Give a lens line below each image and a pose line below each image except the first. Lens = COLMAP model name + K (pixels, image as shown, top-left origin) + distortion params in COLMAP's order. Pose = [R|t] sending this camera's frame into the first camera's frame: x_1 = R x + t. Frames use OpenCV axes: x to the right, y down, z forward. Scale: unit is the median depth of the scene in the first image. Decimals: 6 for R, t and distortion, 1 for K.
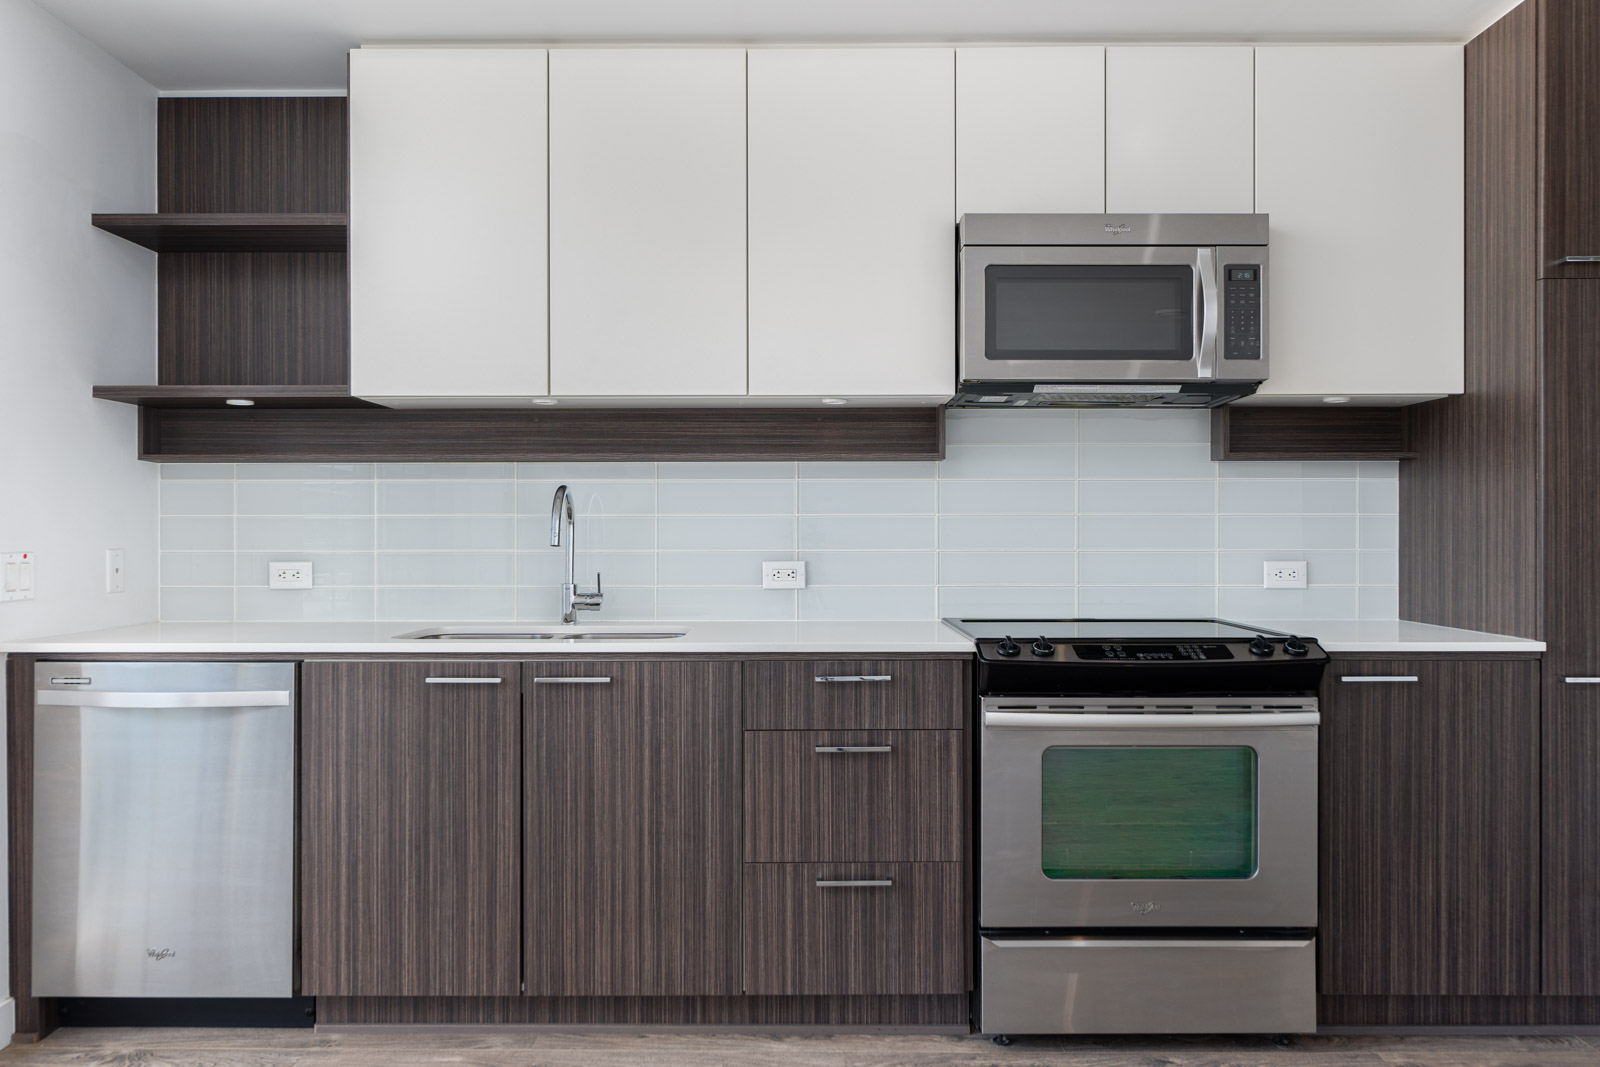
lens RADIAL K [[1136.8, 0, 804.1], [0, 1136.8, 533.8], [0, 0, 1]] dist [-0.007233, 0.008253]
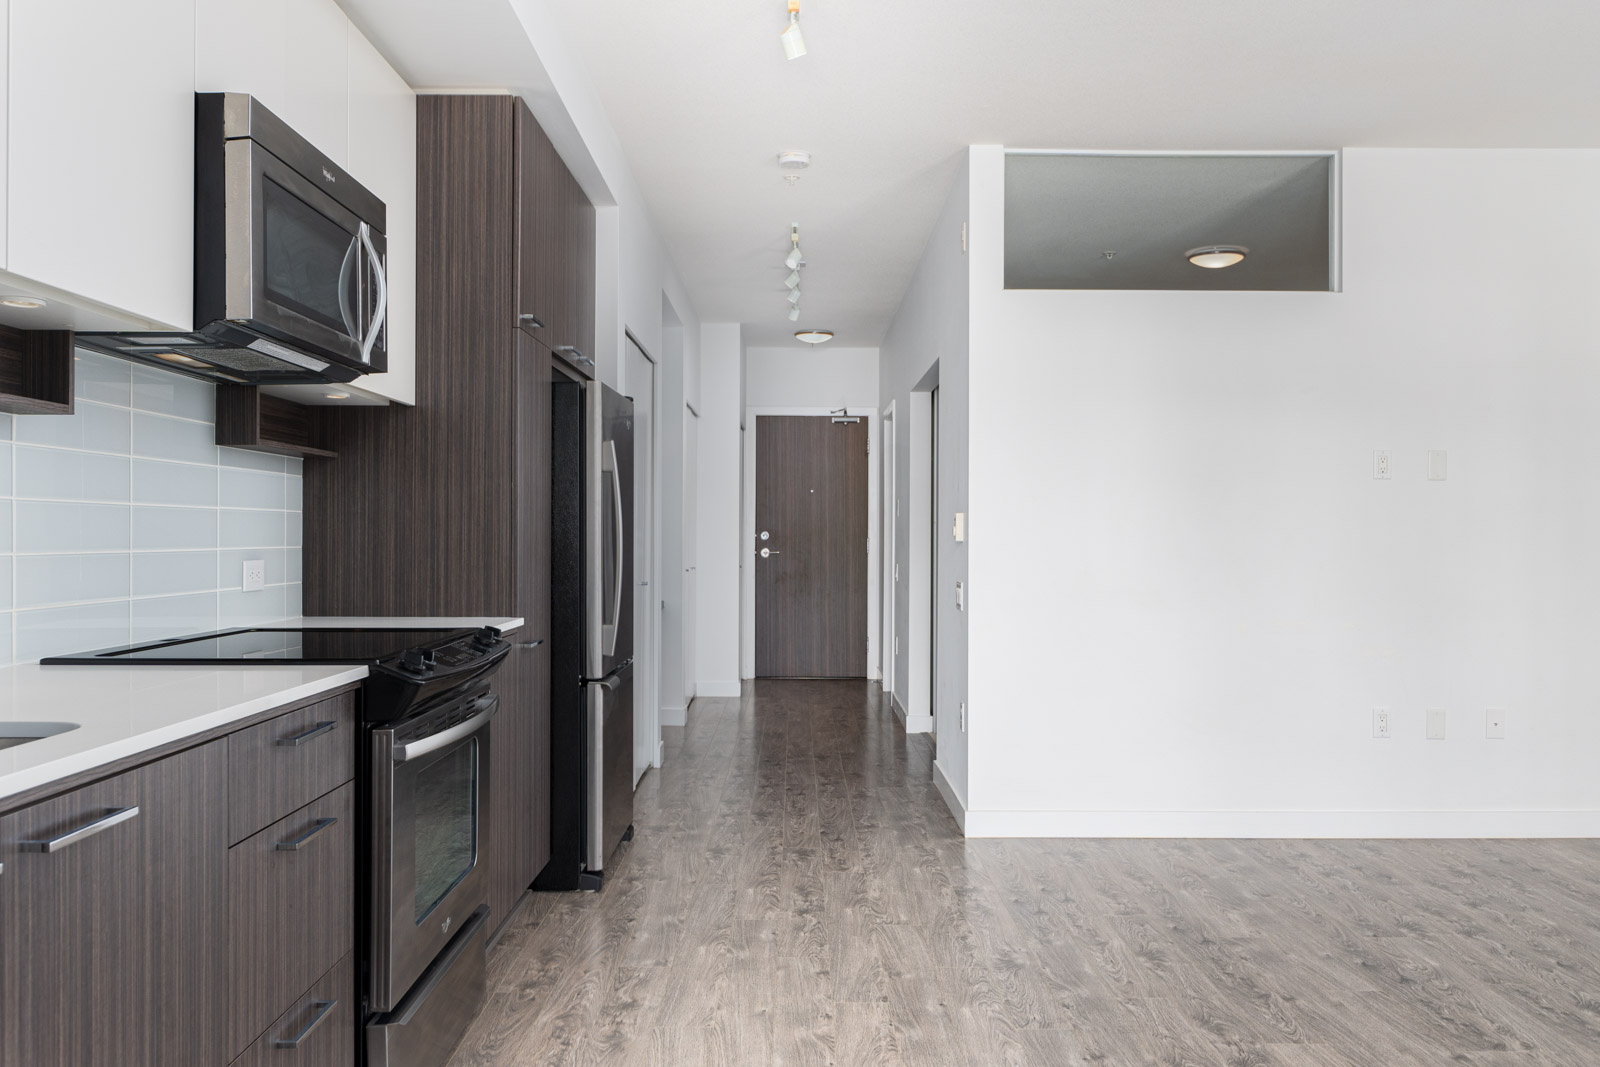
lens RADIAL K [[1255.4, 0, 800.5], [0, 1255.4, 533.2], [0, 0, 1]] dist [-0.025242, 0.008496]
pose [[-0.020464, 0.001874, 0.999789, -0.735124], [-0.000818, 0.999998, -0.001891, 0.004333], [-0.999790, -0.000857, -0.020462, 0.718027]]
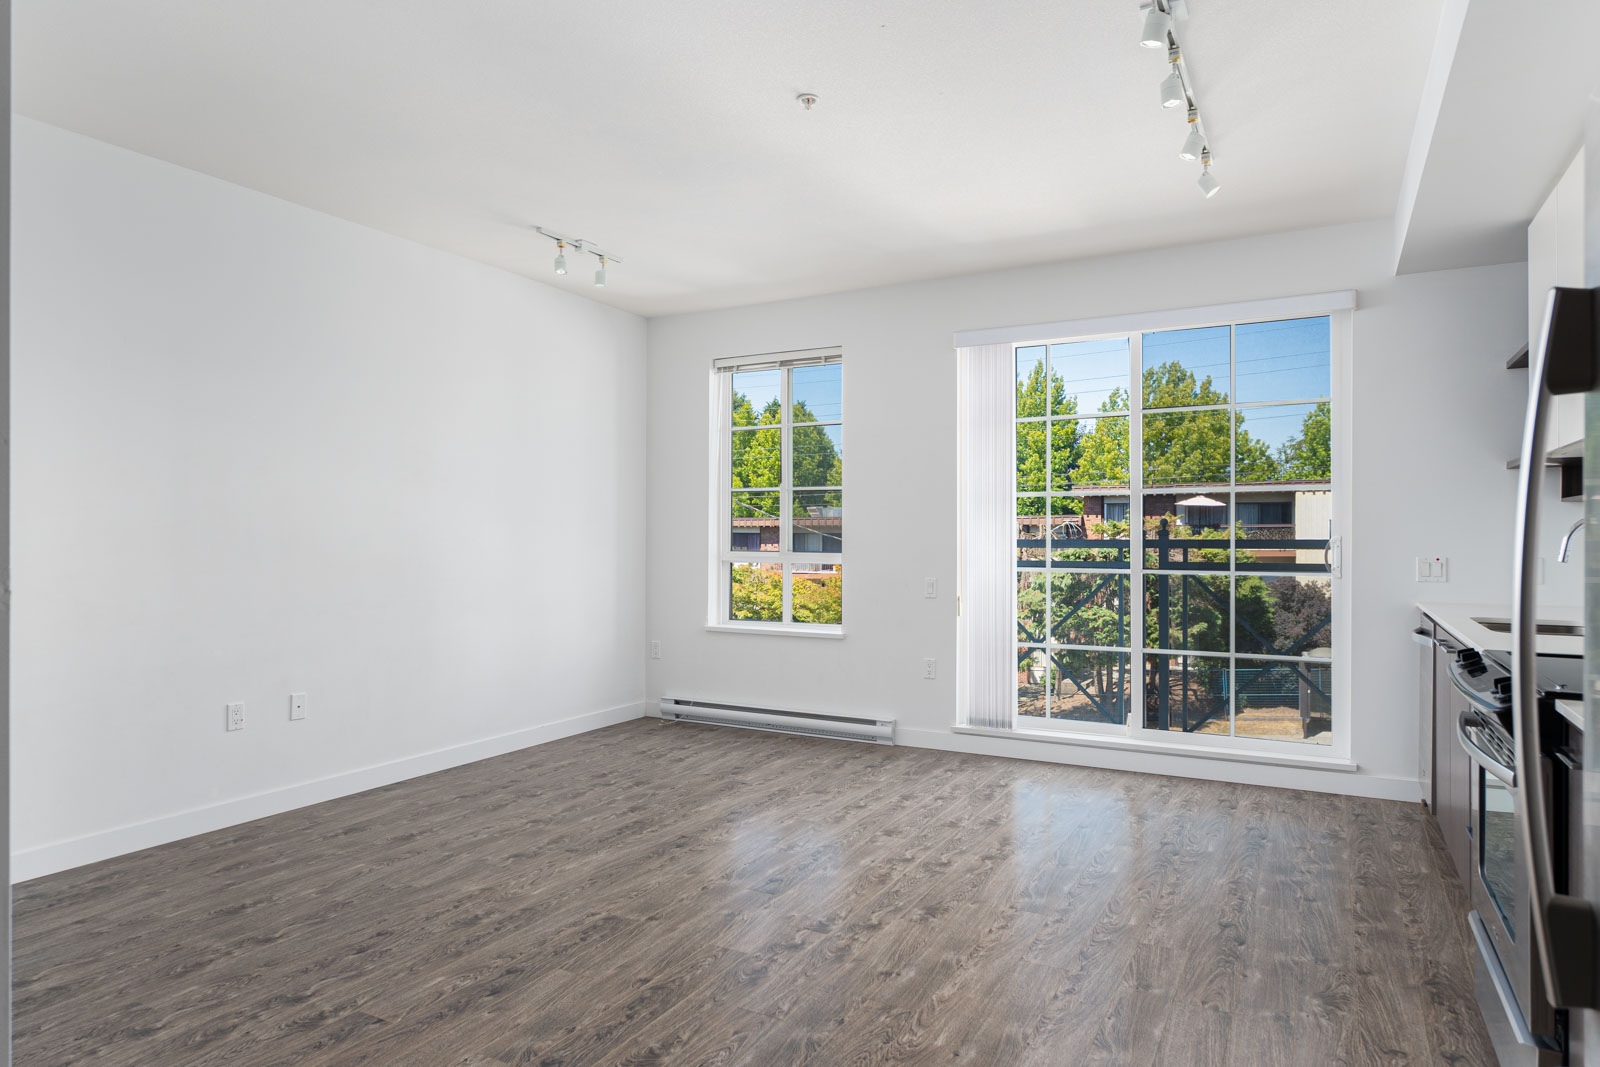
lens RADIAL K [[958.2, 0, 801.4], [0, 958.2, 530.3], [0, 0, 1]] dist [-0.003490, -0.000026]
pose [[-0.464191, -0.004502, -0.885724, 1.306987], [-0.003516, 0.999989, -0.003240, -0.021350], [0.885728, 0.001610, -0.464202, 0.837431]]
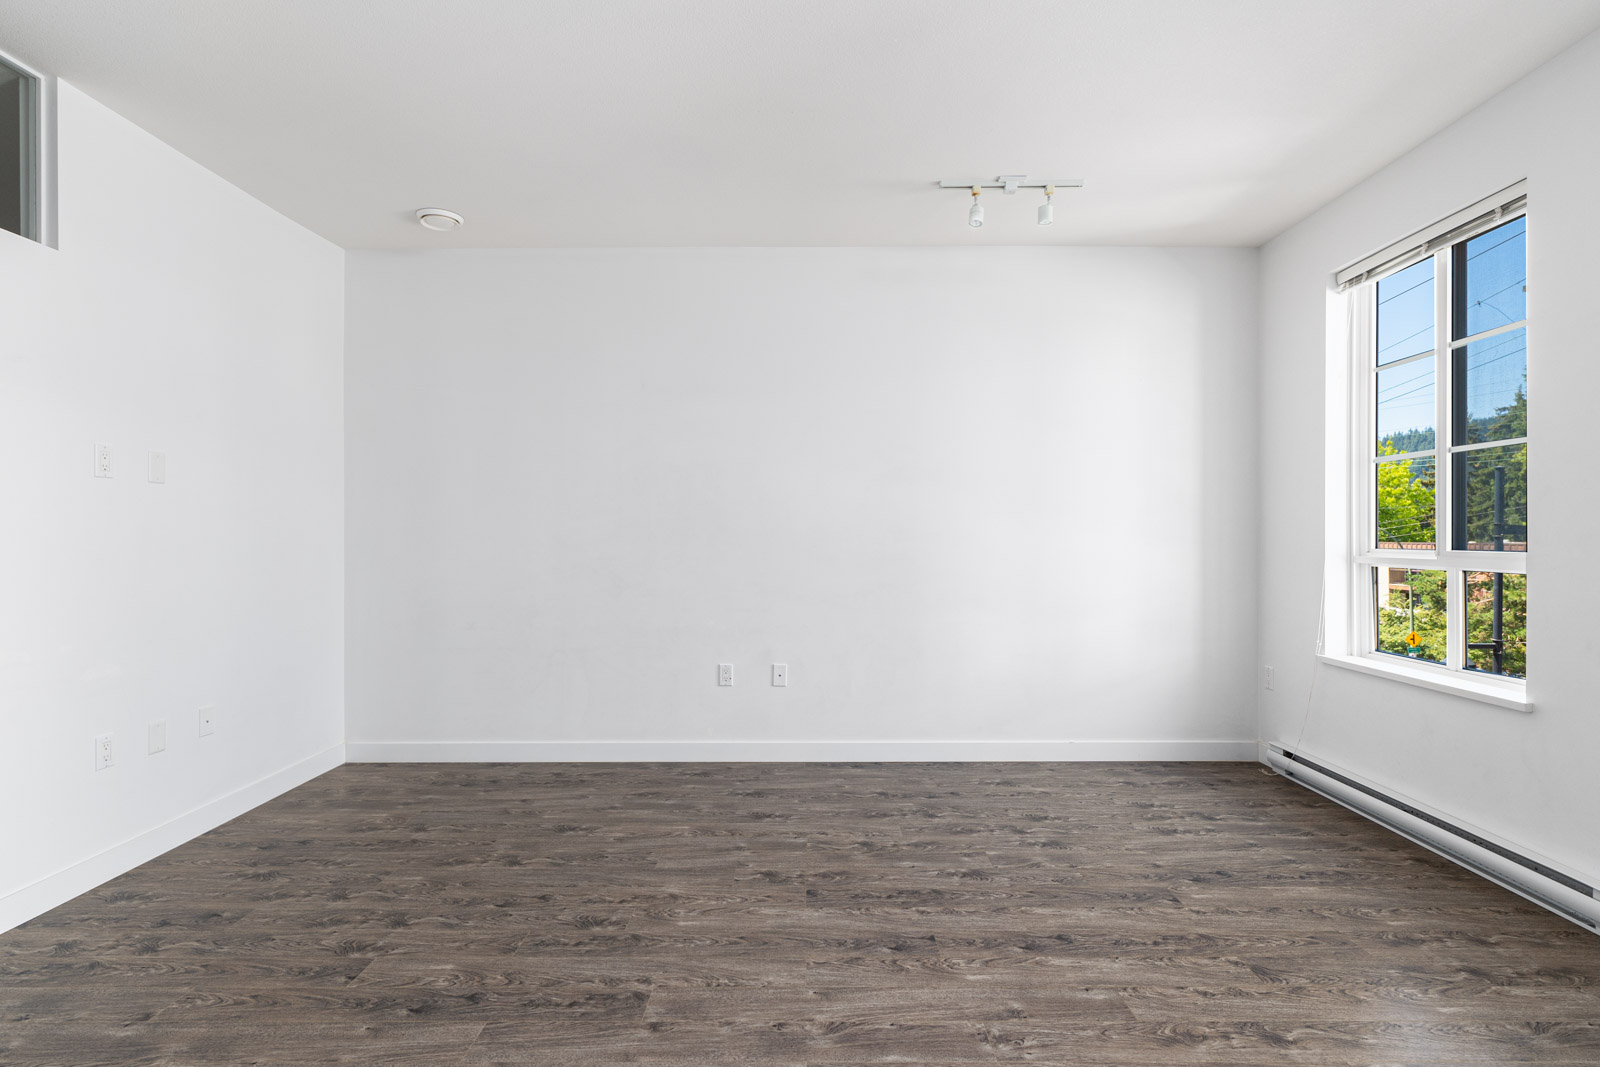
lens RADIAL K [[754.5, 0, 800.9], [0, 754.5, 538.9], [0, 0, 1]] dist [0.003294, -0.001050]
pose [[-0.999862, 0.001642, -0.016552, 0.209790], [0.001557, 0.999985, 0.005157, -0.003226], [0.016560, 0.005131, -0.999850, 0.830722]]
